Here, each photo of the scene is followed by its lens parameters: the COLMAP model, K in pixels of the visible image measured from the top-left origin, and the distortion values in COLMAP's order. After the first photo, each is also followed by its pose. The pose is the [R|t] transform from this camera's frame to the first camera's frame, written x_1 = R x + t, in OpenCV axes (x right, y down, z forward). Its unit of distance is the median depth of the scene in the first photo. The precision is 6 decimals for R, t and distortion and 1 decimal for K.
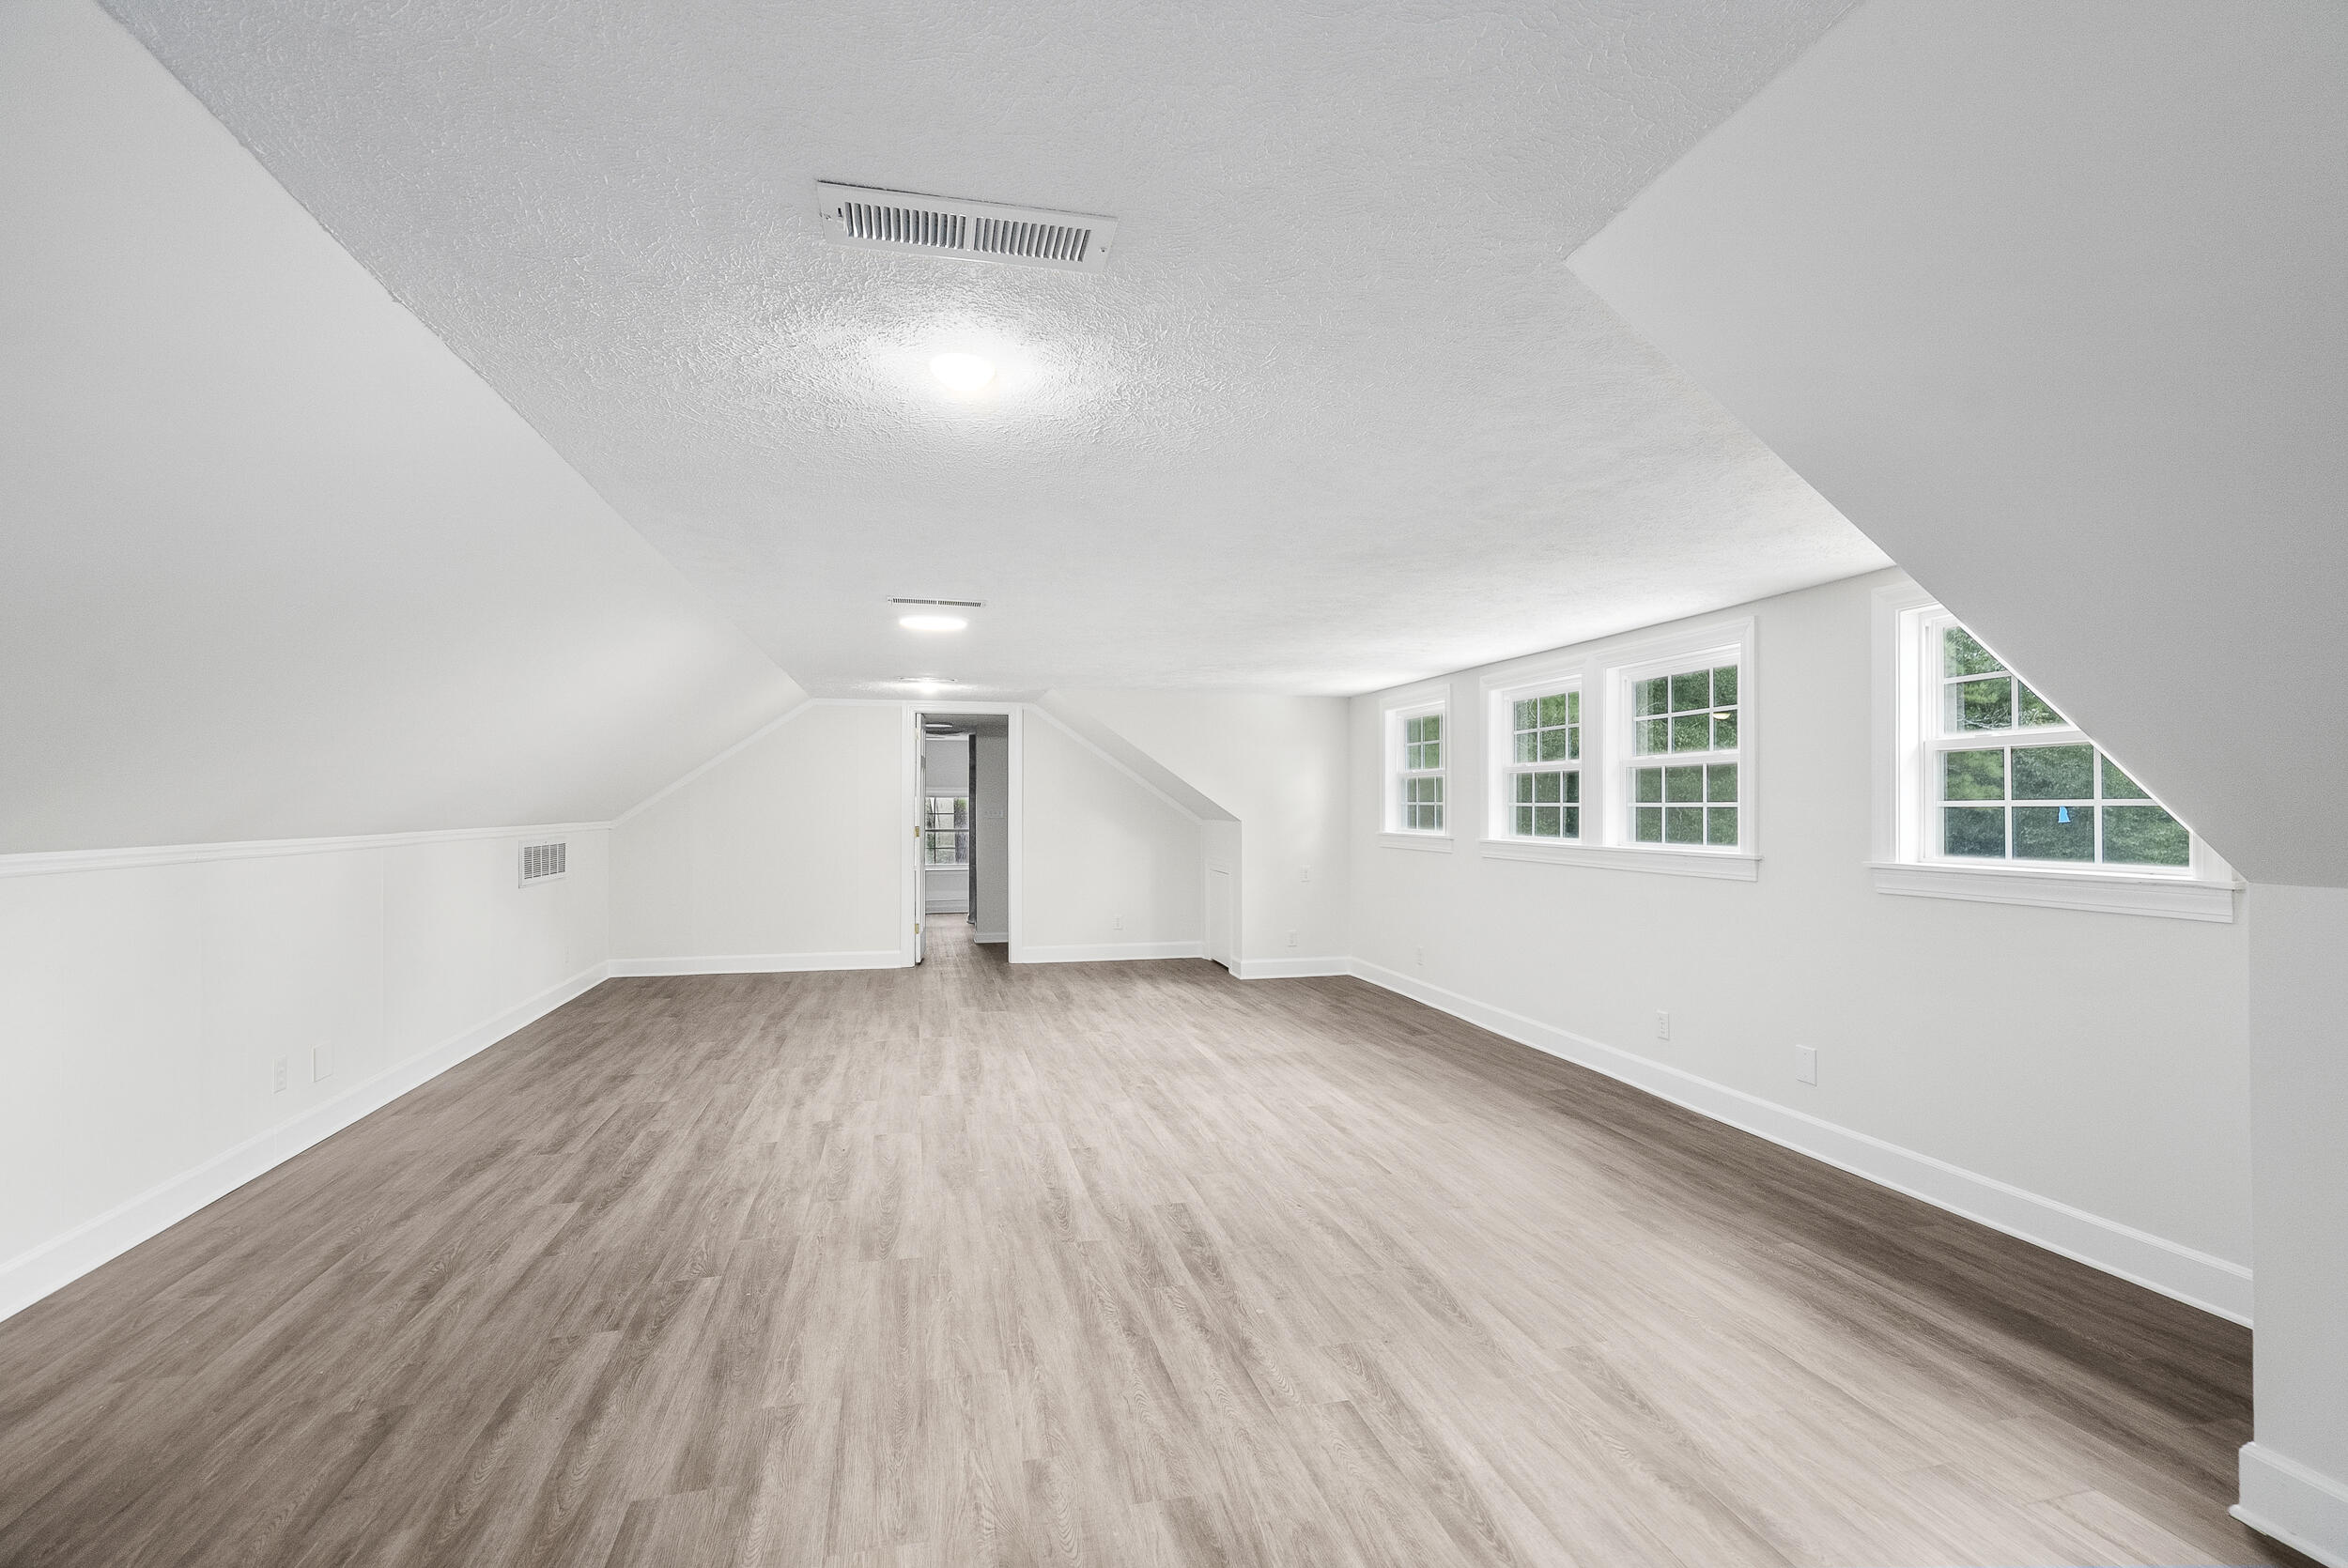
lens RADIAL K [[1065.2, 0, 1181.2], [0, 1065.2, 798.5], [0, 0, 1]] dist [-0.001198, 0.001194]
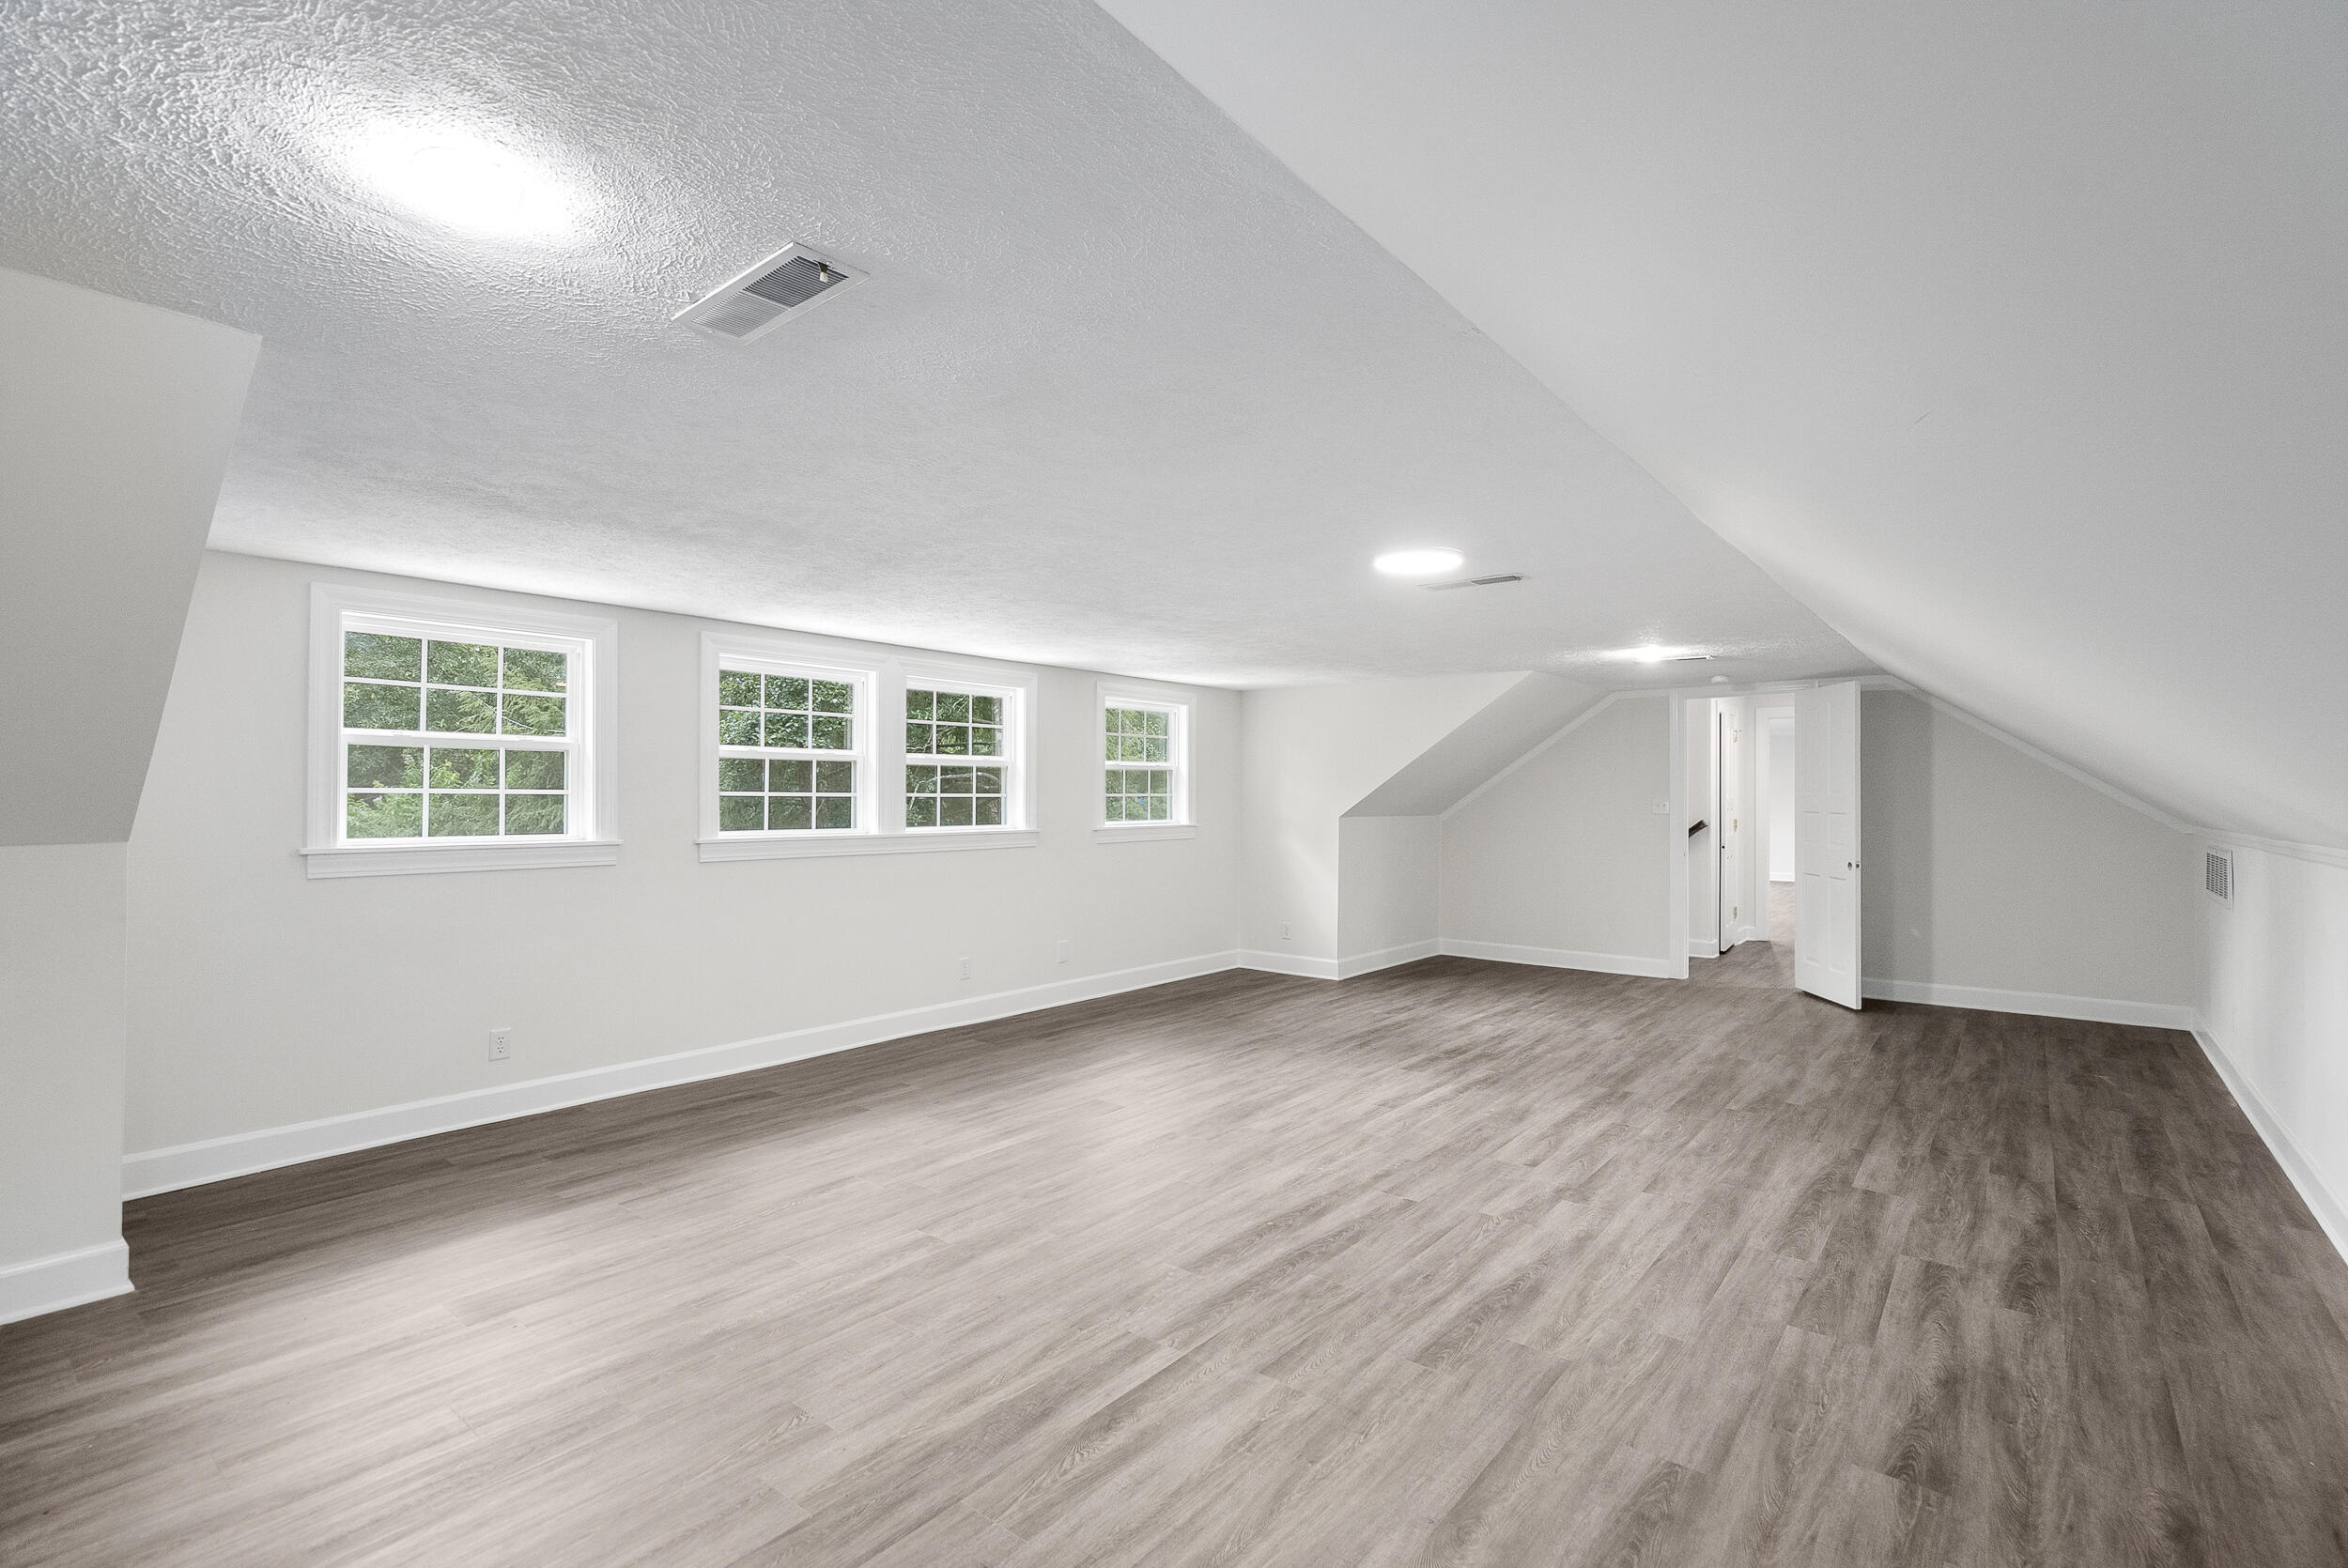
lens RADIAL K [[1065.2, 0, 1179.3], [0, 1065.2, 781.3], [0, 0, 1]] dist [-0.001198, 0.001194]
pose [[-0.605874, 0.007186, 0.795528, -0.860386], [-0.010886, 0.999791, -0.017322, 0.009334], [-0.795486, -0.019155, -0.605669, 1.869511]]
